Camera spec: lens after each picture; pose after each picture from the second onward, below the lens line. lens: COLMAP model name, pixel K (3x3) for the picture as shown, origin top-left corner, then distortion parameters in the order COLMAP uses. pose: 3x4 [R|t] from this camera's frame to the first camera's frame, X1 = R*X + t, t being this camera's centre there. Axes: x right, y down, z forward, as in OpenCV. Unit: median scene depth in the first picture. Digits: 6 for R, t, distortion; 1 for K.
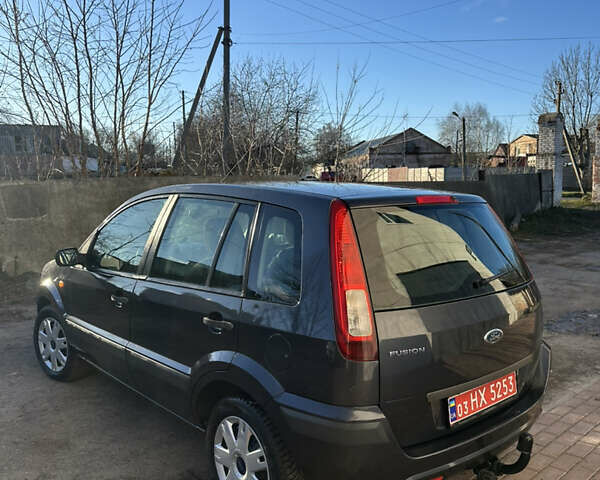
lens RADIAL K [[564.0, 0, 301.7], [0, 564.0, 256.1], [0, 0, 1]] dist [0.106548, -0.180089]
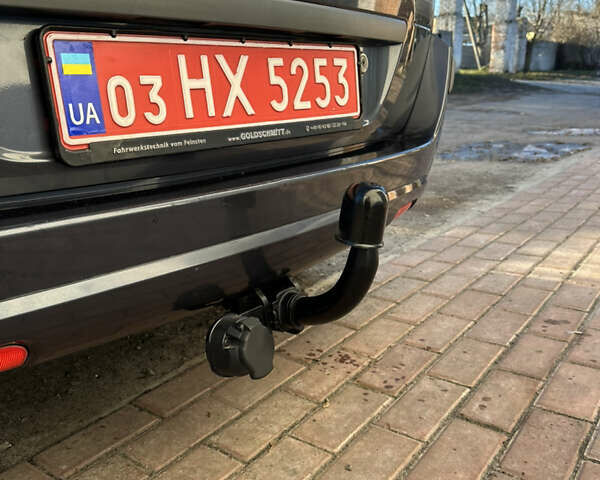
lens RADIAL K [[564.0, 0, 301.7], [0, 564.0, 256.1], [0, 0, 1]] dist [0.106548, -0.180089]
pose [[0.986255, -0.050933, 0.157186, 0.219878], [0.021312, 0.982571, 0.184662, 0.205590], [-0.163851, -0.178774, 0.970151, 0.505560]]
